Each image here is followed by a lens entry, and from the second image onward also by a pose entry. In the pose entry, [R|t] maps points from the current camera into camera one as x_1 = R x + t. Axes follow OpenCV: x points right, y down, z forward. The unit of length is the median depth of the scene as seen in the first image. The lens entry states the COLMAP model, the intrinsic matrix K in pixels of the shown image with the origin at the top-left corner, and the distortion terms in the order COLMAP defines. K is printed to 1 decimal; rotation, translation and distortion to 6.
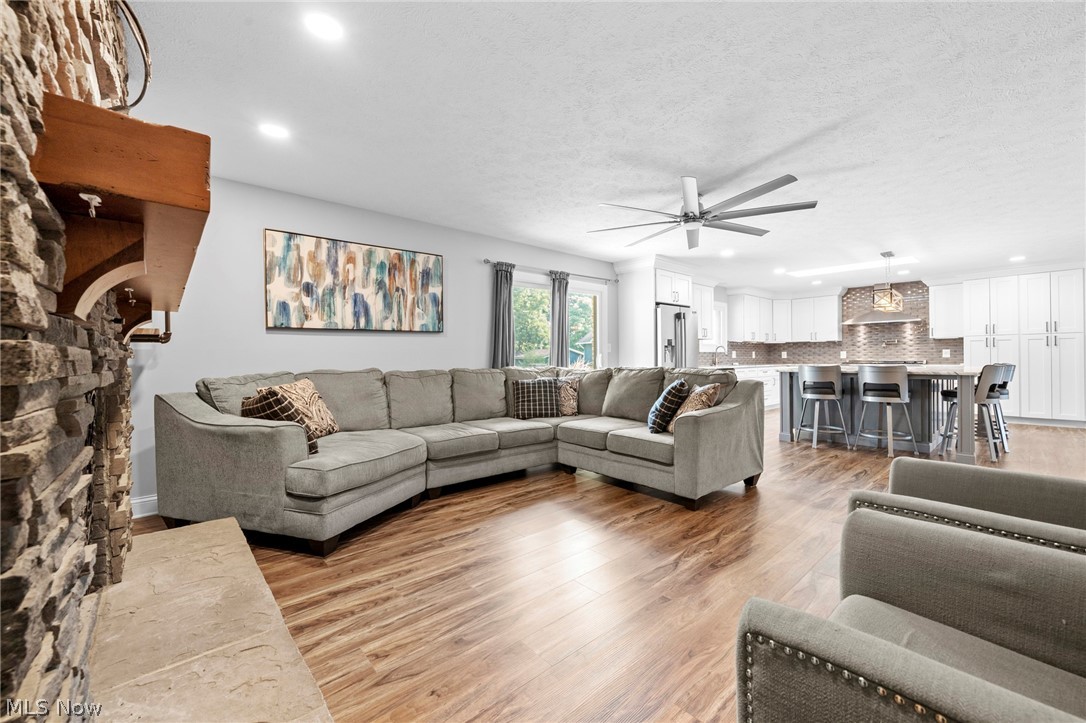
lens RADIAL K [[440.8, 0, 535.9], [0, 440.8, 359.0], [0, 0, 1]] dist [-0.000190, 0.000524]
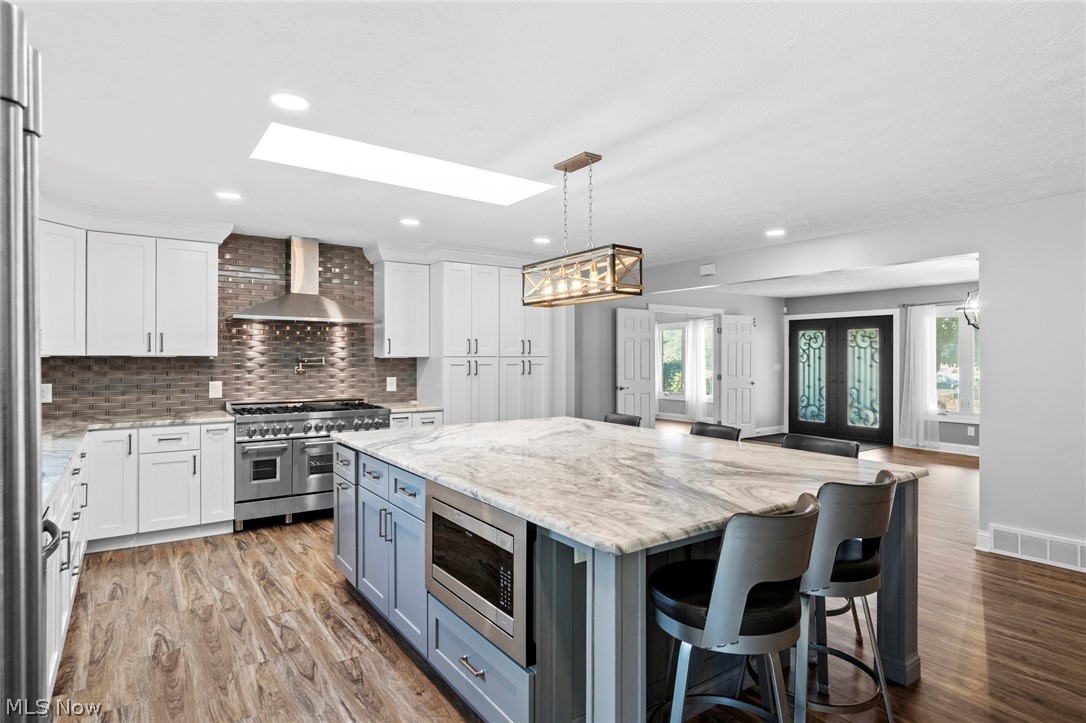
lens RADIAL K [[588.7, 0, 545.4], [0, 588.7, 361.4], [0, 0, 1]] dist [0.000276, 0.000882]
pose [[0.105485, 0.000556, 0.994421, 0.189856], [-0.001508, 0.999999, -0.000399, -0.039099], [-0.994420, -0.001457, 0.105486, 0.676741]]
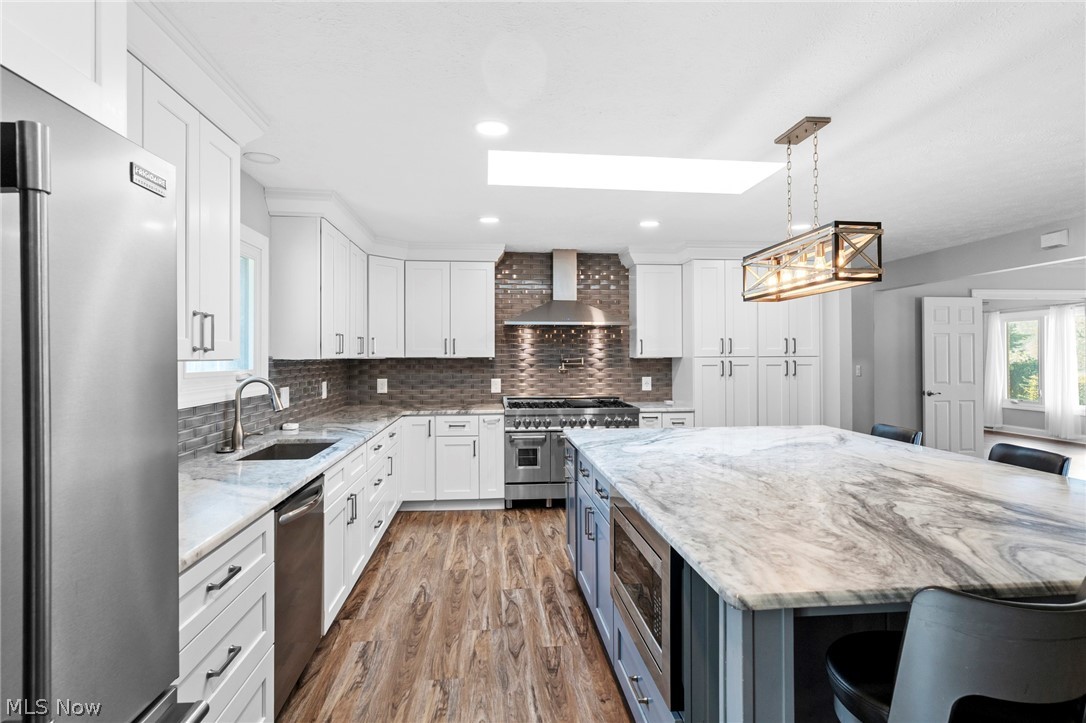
lens RADIAL K [[566.4, 0, 541.3], [0, 566.4, 356.8], [0, 0, 1]] dist [-0.000797, -0.000378]
pose [[0.585791, 0.005145, 0.810445, 0.230715], [-0.000637, 0.999982, -0.005888, -0.040881], [-0.810462, 0.002933, 0.585784, 0.631512]]
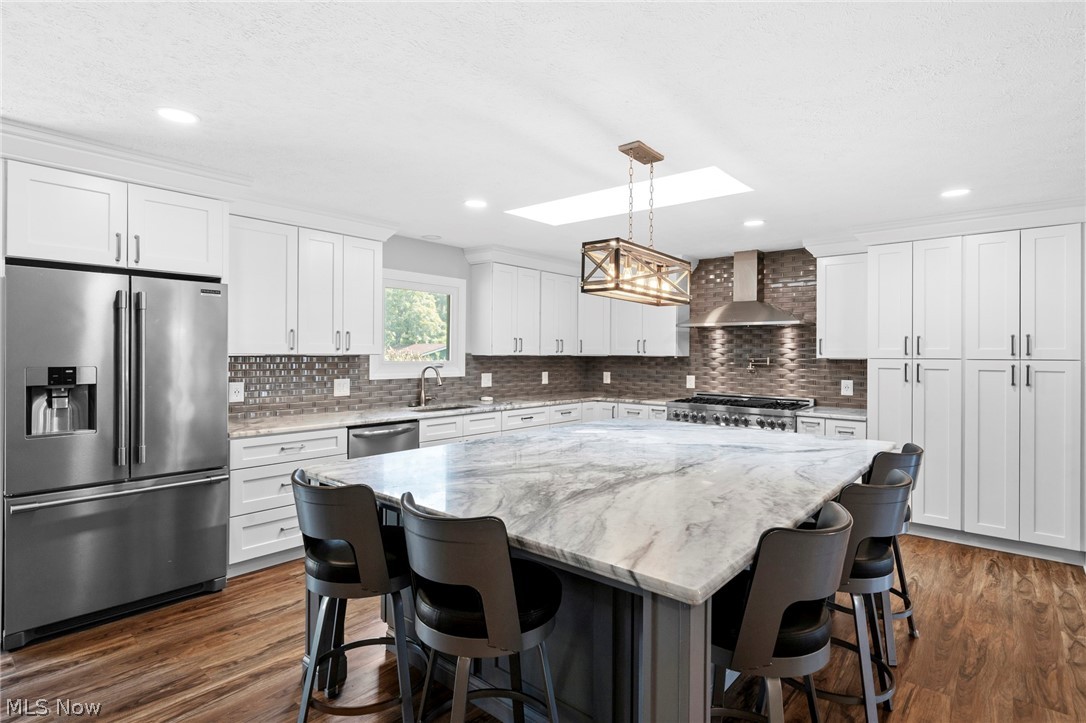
lens RADIAL K [[543.5, 0, 543.7], [0, 543.5, 351.5], [0, 0, 1]] dist [-0.001513, -0.001005]
pose [[0.991514, 0.015394, 0.129088, 0.461845], [-0.014883, 0.999877, -0.004921, -0.043948], [-0.129148, 0.002958, 0.991621, 0.385699]]
